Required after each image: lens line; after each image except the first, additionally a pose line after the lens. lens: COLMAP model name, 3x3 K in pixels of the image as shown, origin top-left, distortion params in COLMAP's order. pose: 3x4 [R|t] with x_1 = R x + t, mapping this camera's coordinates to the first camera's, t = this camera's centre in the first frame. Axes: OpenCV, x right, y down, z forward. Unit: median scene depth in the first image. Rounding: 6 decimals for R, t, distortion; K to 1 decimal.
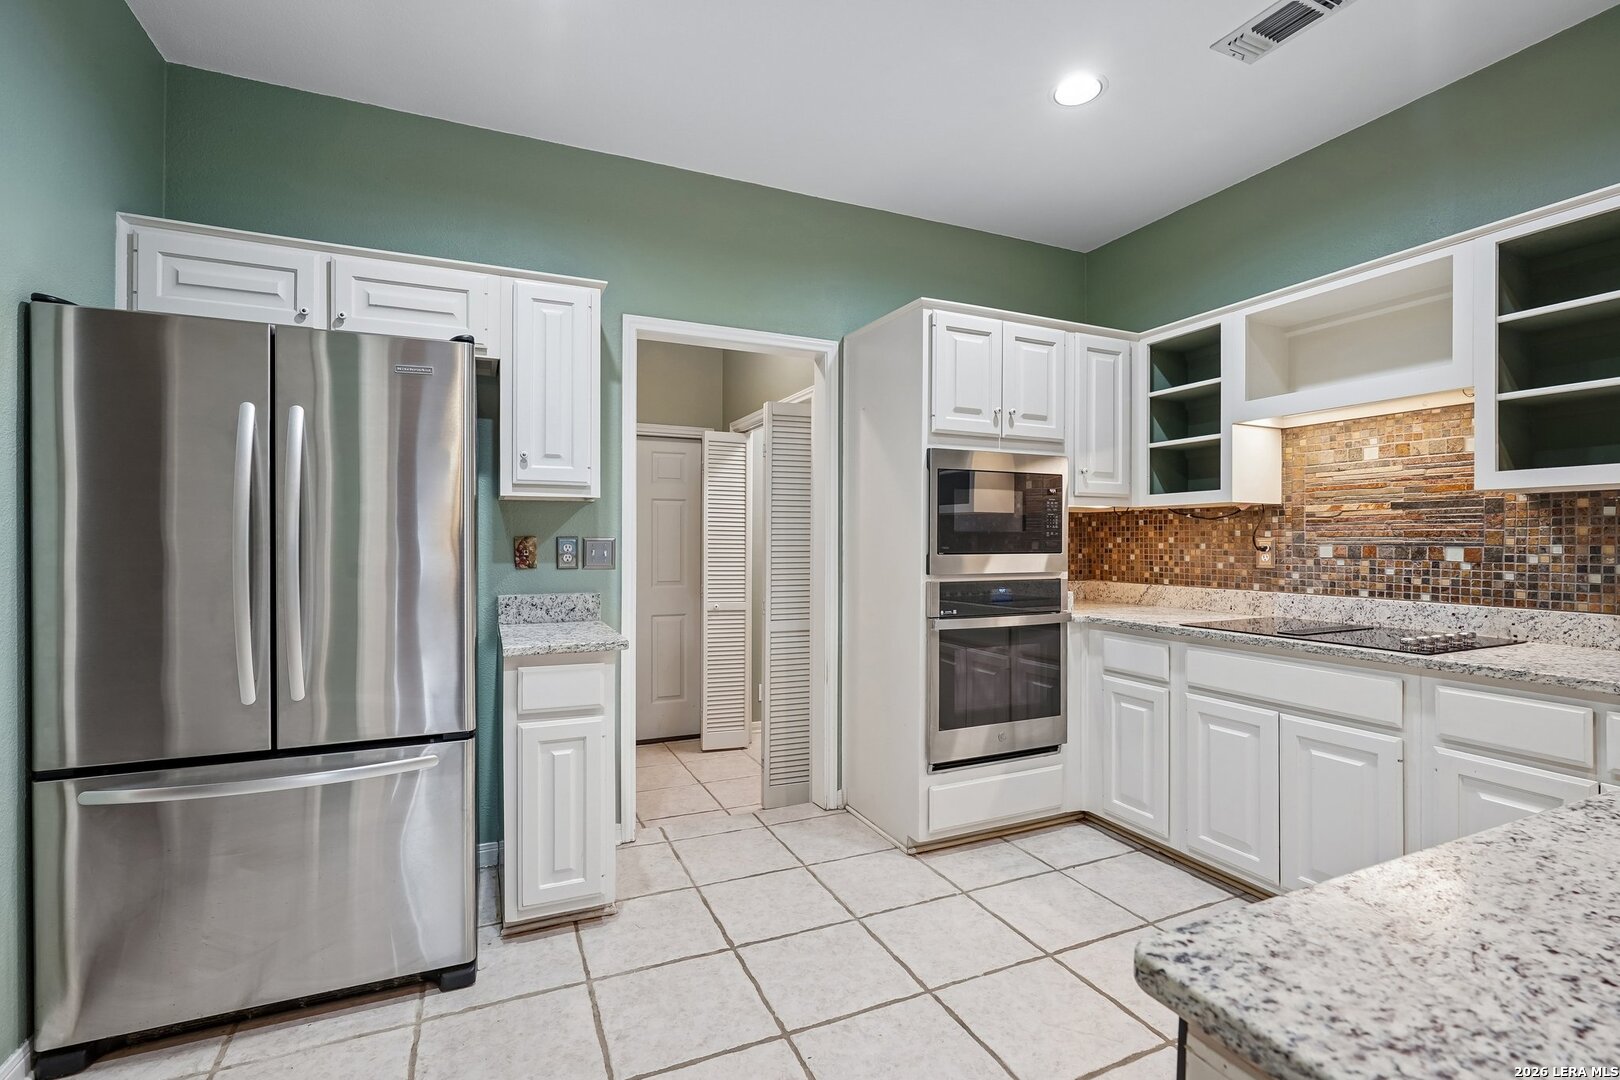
lens RADIAL K [[734.4, 0, 810.5], [0, 734.4, 536.1], [0, 0, 1]] dist [-0.019486, 0.008934]
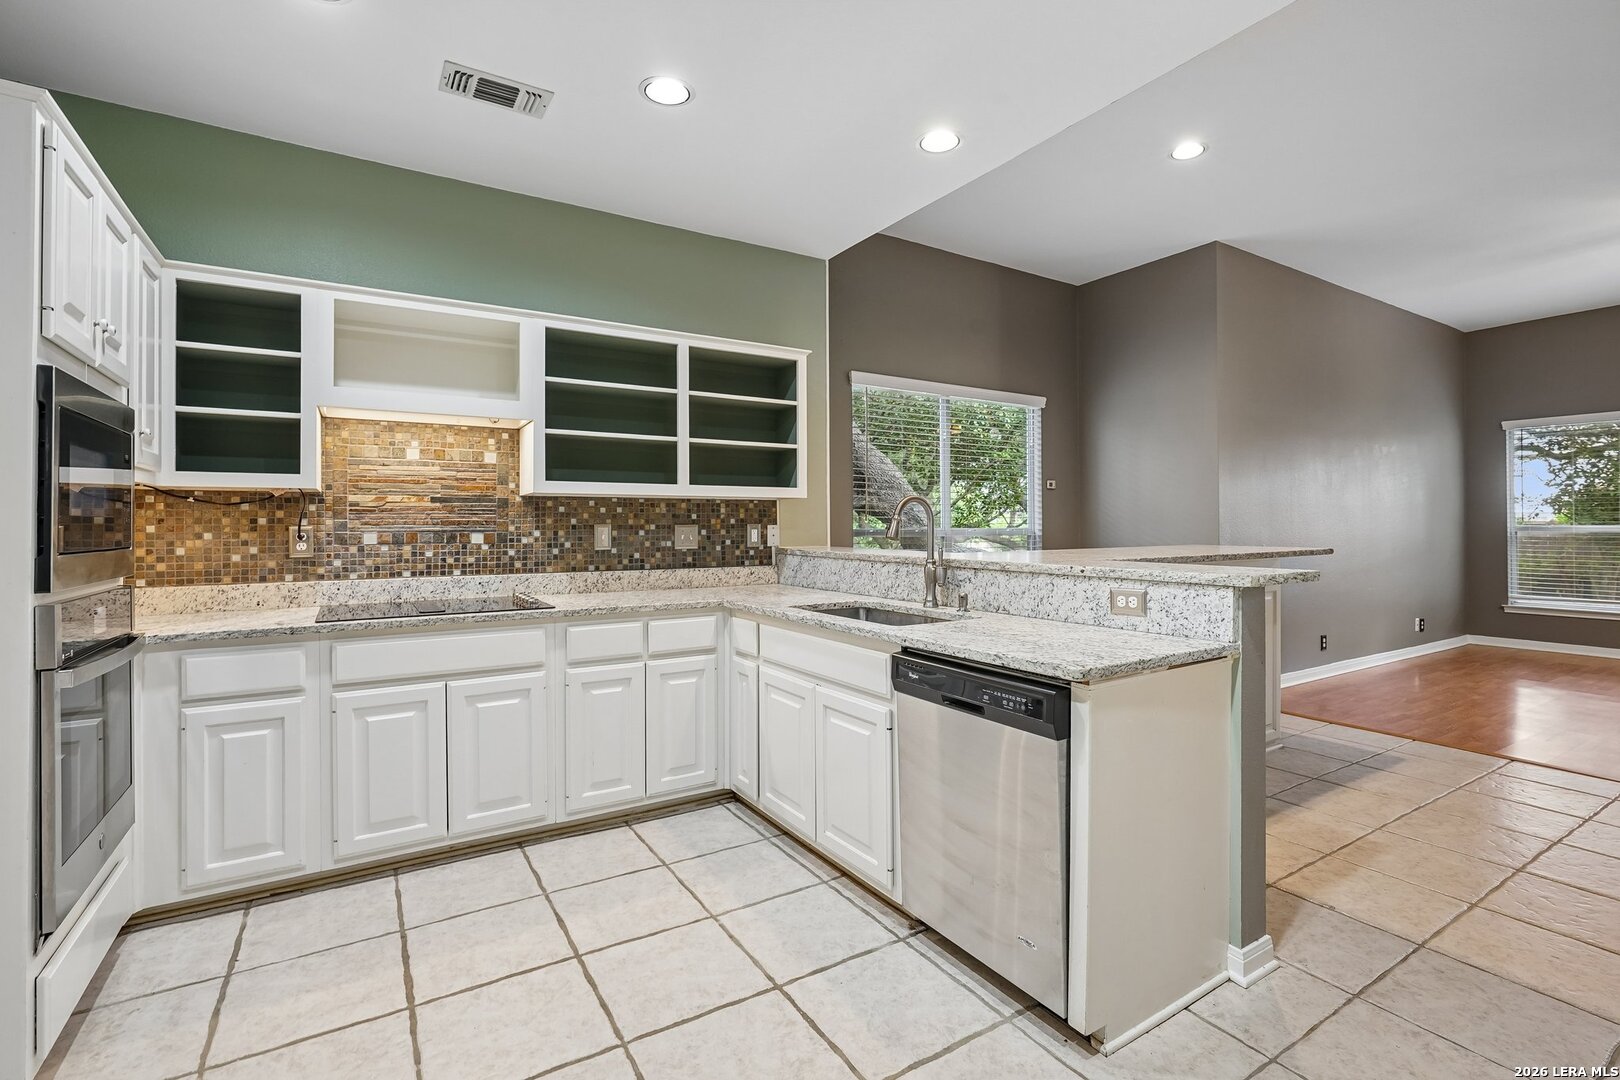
lens RADIAL K [[734.4, 0, 810.5], [0, 734.4, 536.1], [0, 0, 1]] dist [-0.019486, 0.008934]
pose [[-0.136767, -0.012622, 0.990523, -0.478683], [-0.000485, 0.999920, 0.012674, 0.003462], [-0.990603, 0.001253, -0.136762, 0.525992]]
